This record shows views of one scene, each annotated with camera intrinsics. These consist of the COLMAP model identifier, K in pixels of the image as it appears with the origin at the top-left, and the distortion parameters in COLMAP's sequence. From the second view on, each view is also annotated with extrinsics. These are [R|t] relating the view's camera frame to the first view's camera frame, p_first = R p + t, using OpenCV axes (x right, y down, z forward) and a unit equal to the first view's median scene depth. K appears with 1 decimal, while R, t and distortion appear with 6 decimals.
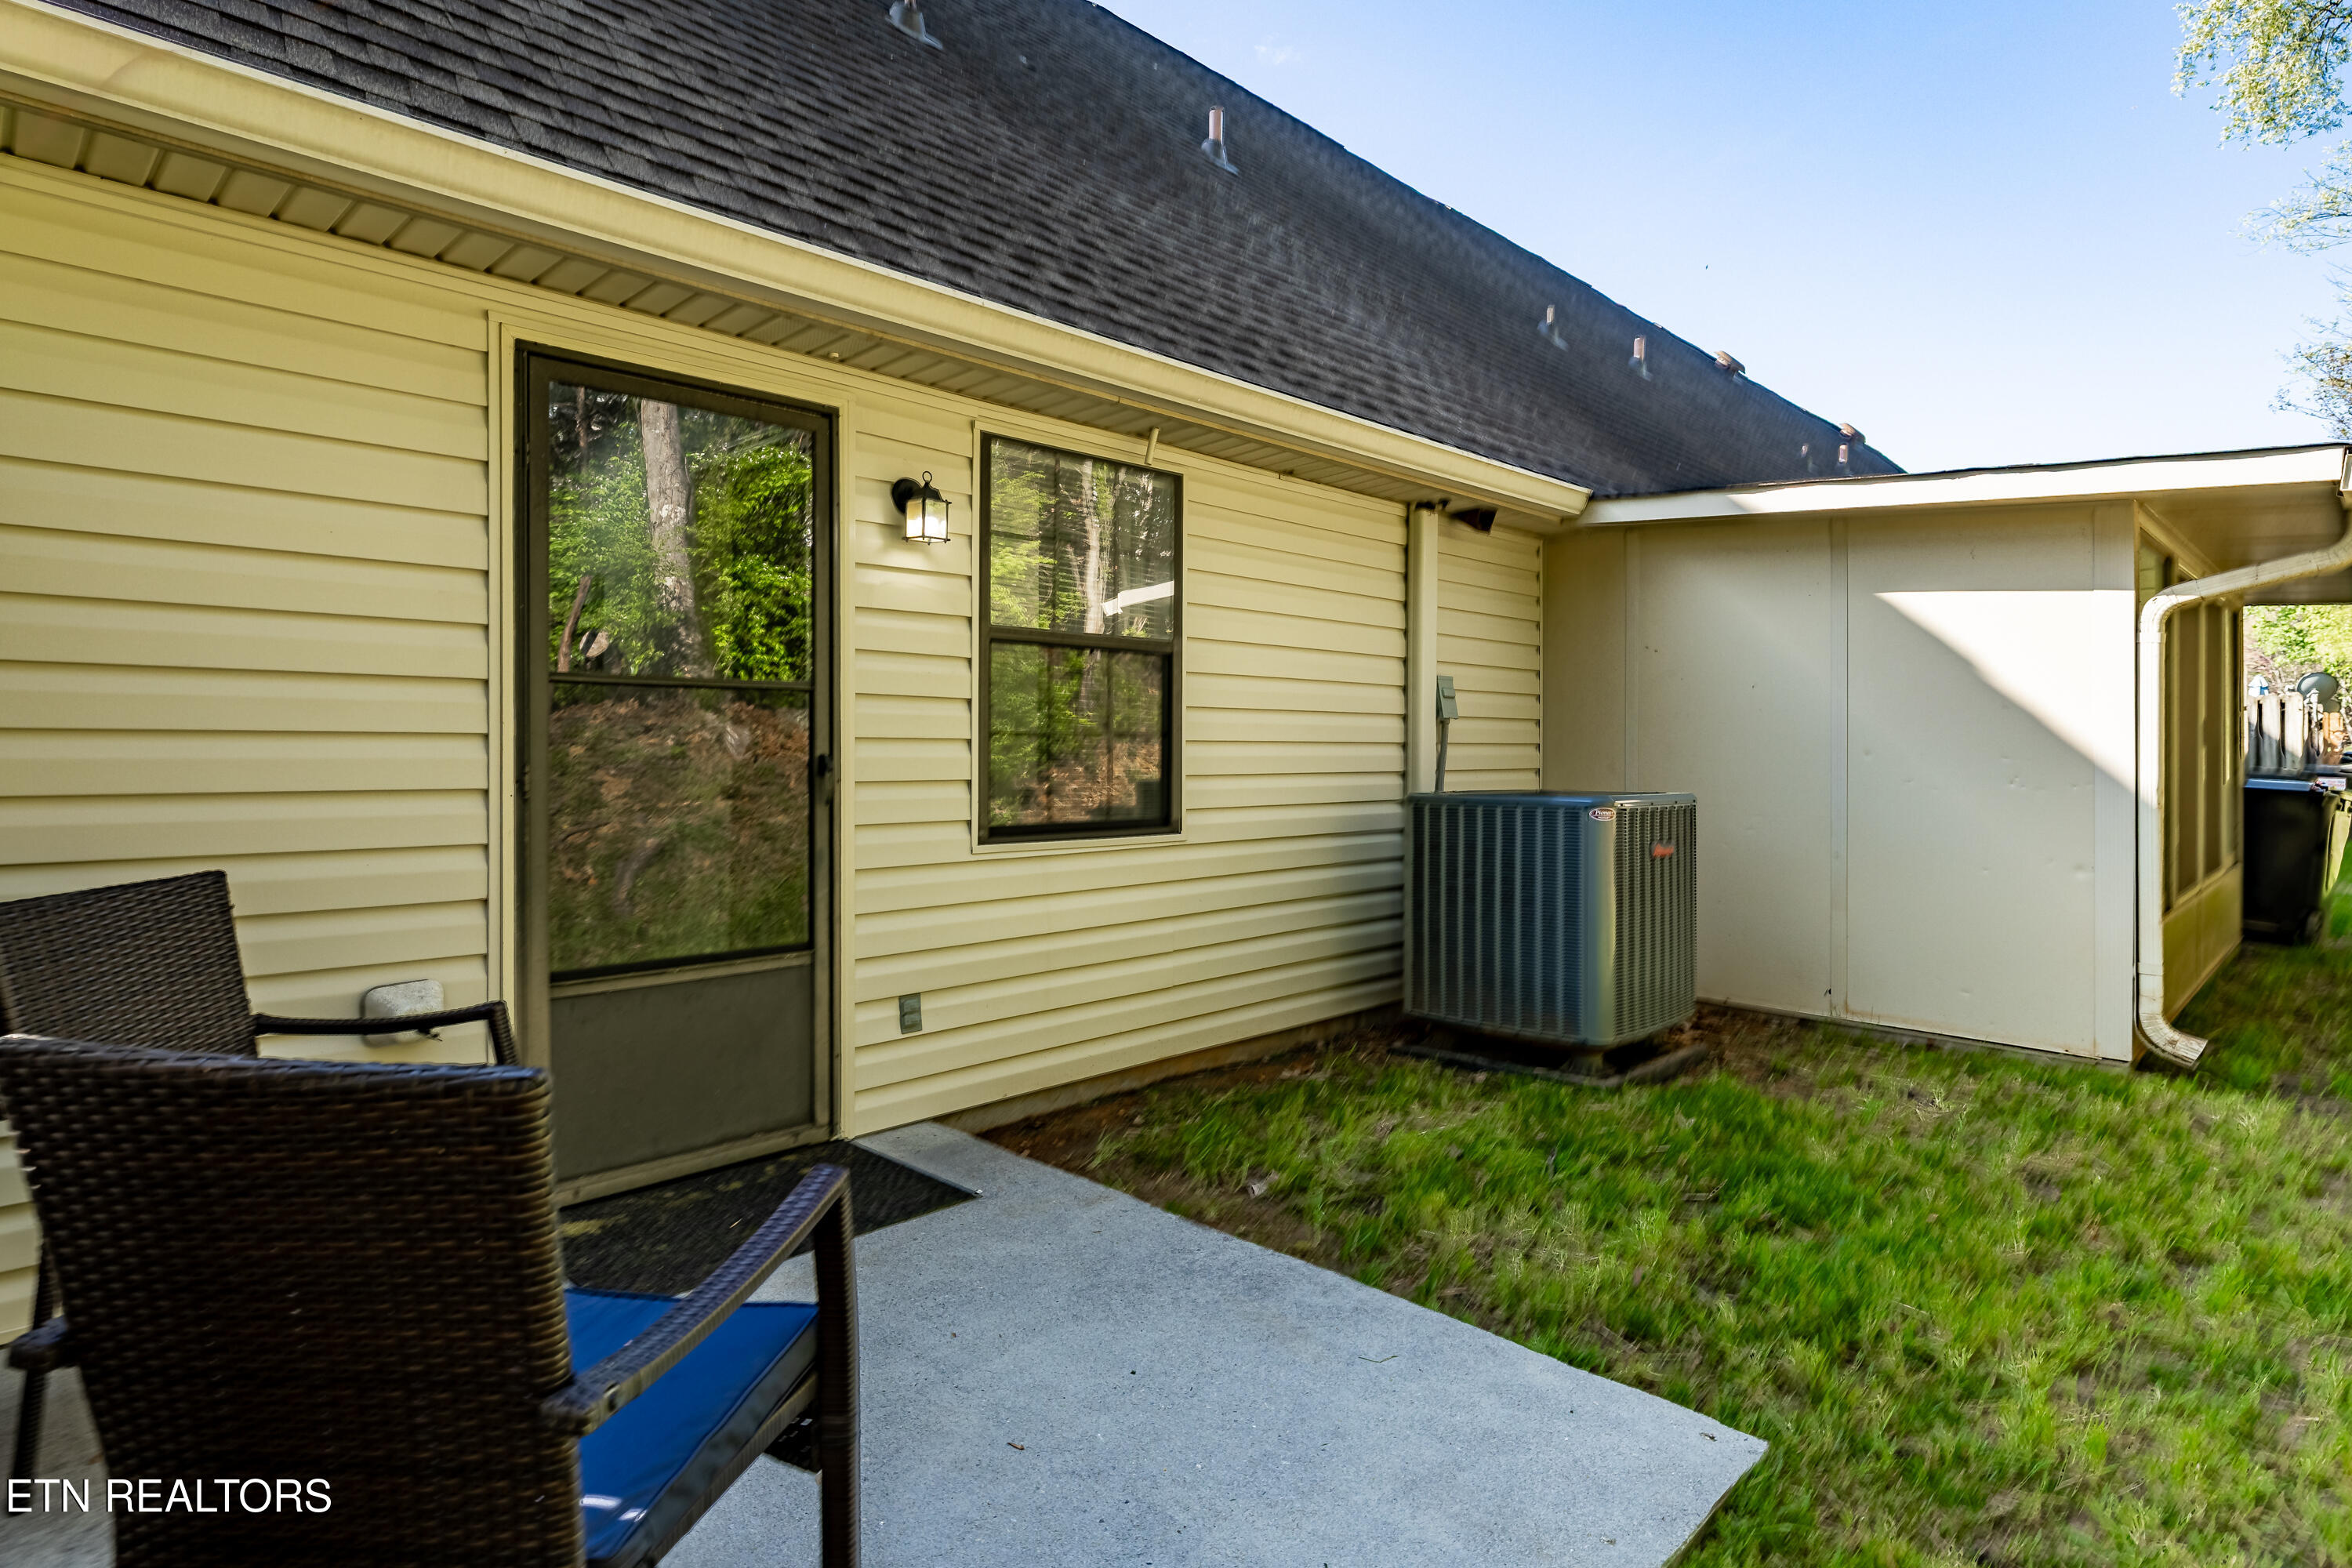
lens RADIAL K [[1227.4, 0, 1176.0], [0, 1227.4, 784.0], [0, 0, 1]] dist [0.000550, -0.000194]
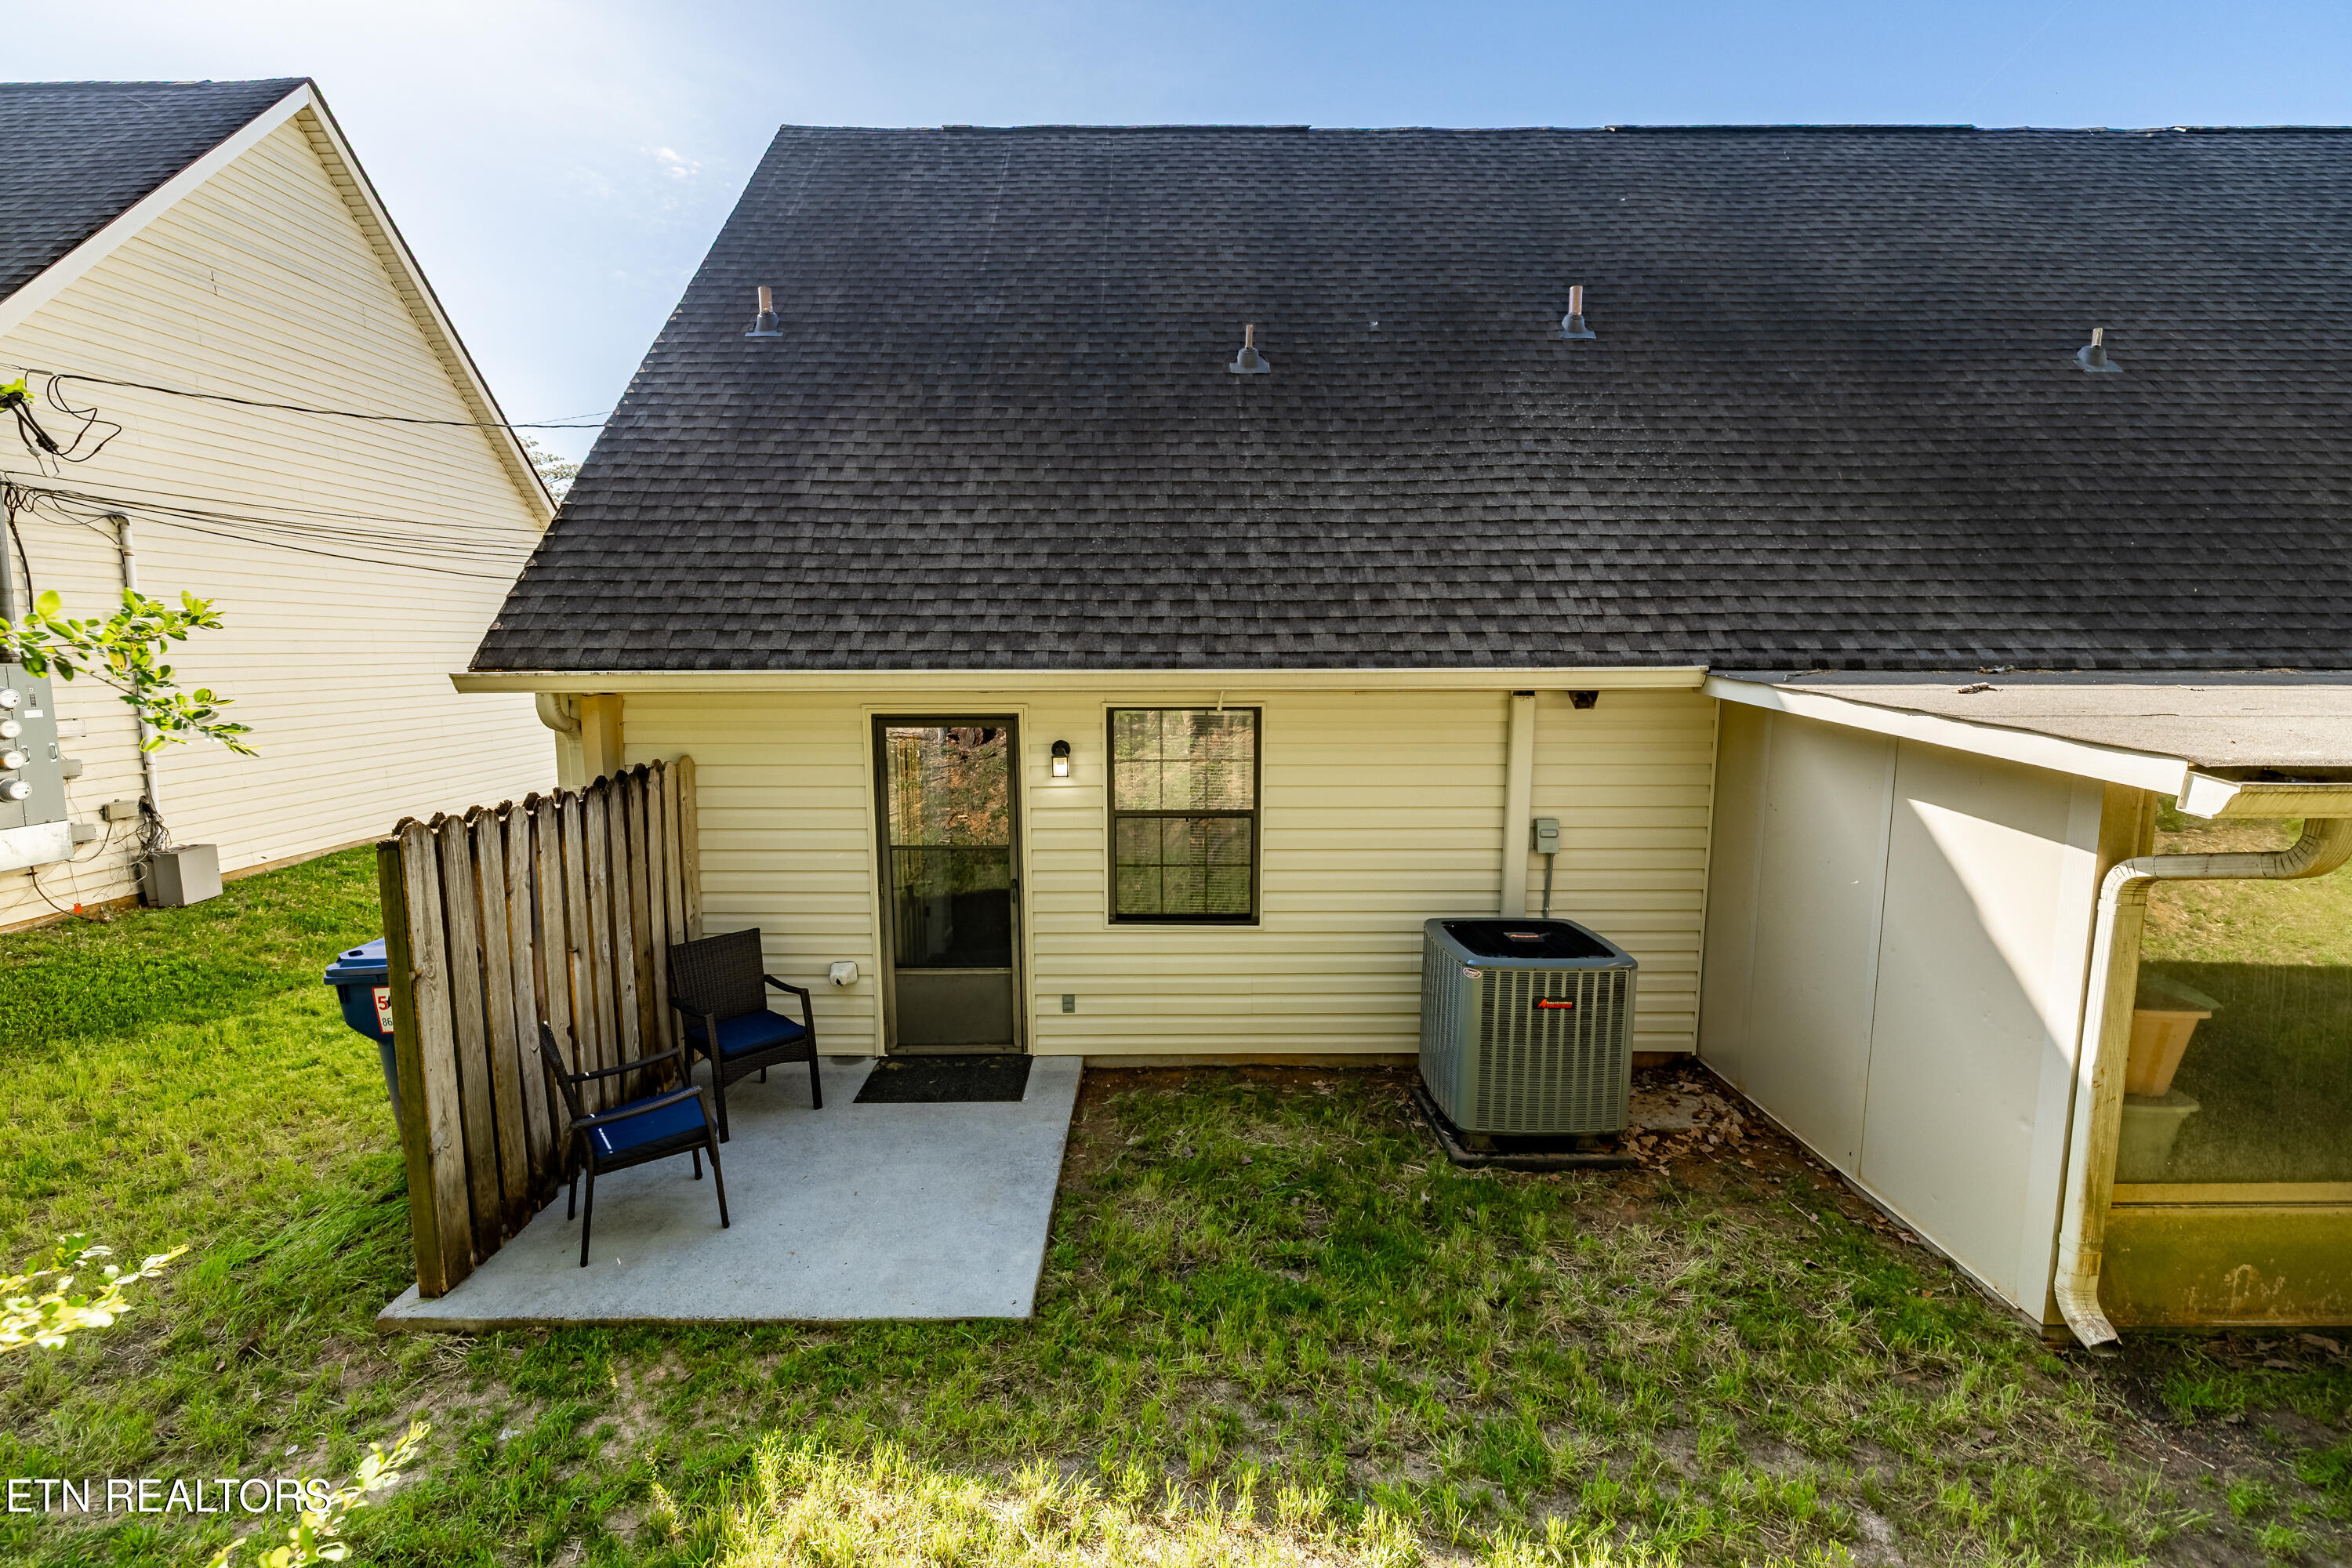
lens RADIAL K [[1034.7, 0, 1176.0], [0, 1034.7, 784.0], [0, 0, 1]] dist [-0.027587, 0.000249]
pose [[0.703388, 0.095044, -0.704423, 1.020855], [-0.017983, 0.993082, 0.116035, -0.353527], [0.710578, -0.068950, 0.700232, -0.030716]]
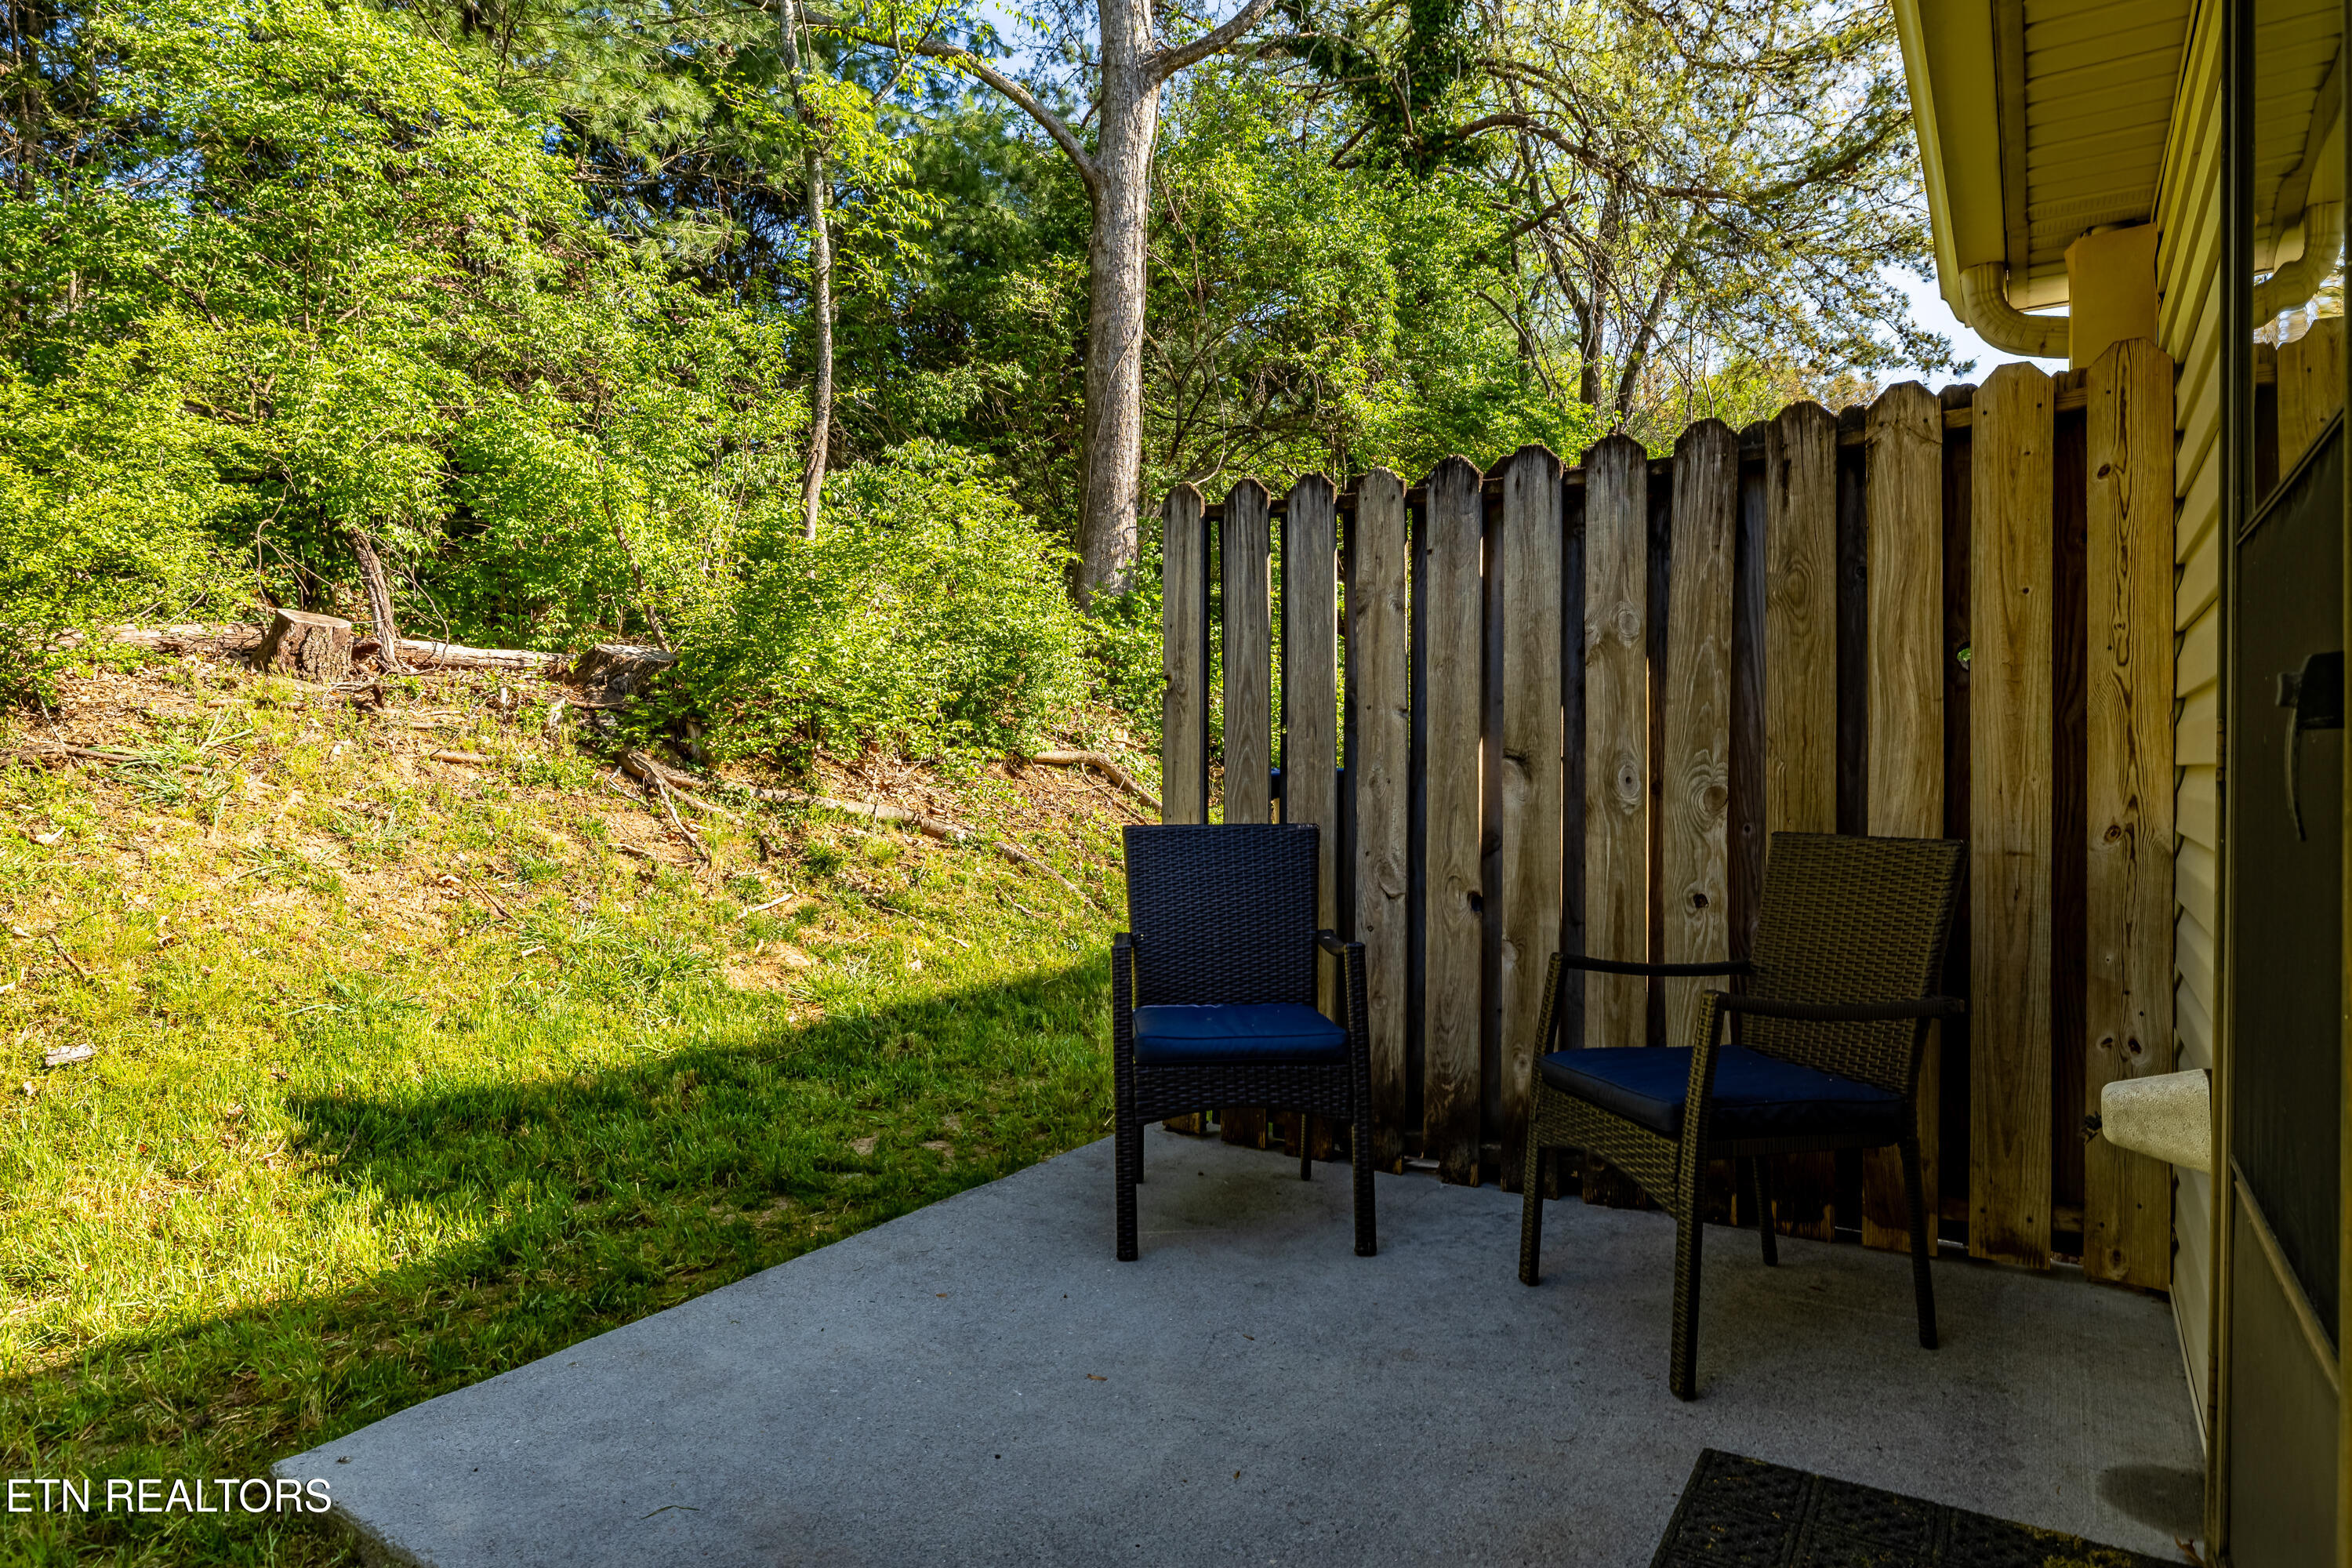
lens RADIAL K [[1323.4, 0, 1173.3], [0, 1323.4, 747.1], [0, 0, 1]] dist [-0.002196, -0.000471]
pose [[-0.980115, -0.004670, -0.198378, 0.016475], [-0.007293, 0.999895, 0.012494, -0.005398], [0.198299, 0.013692, -0.980046, 1.103276]]
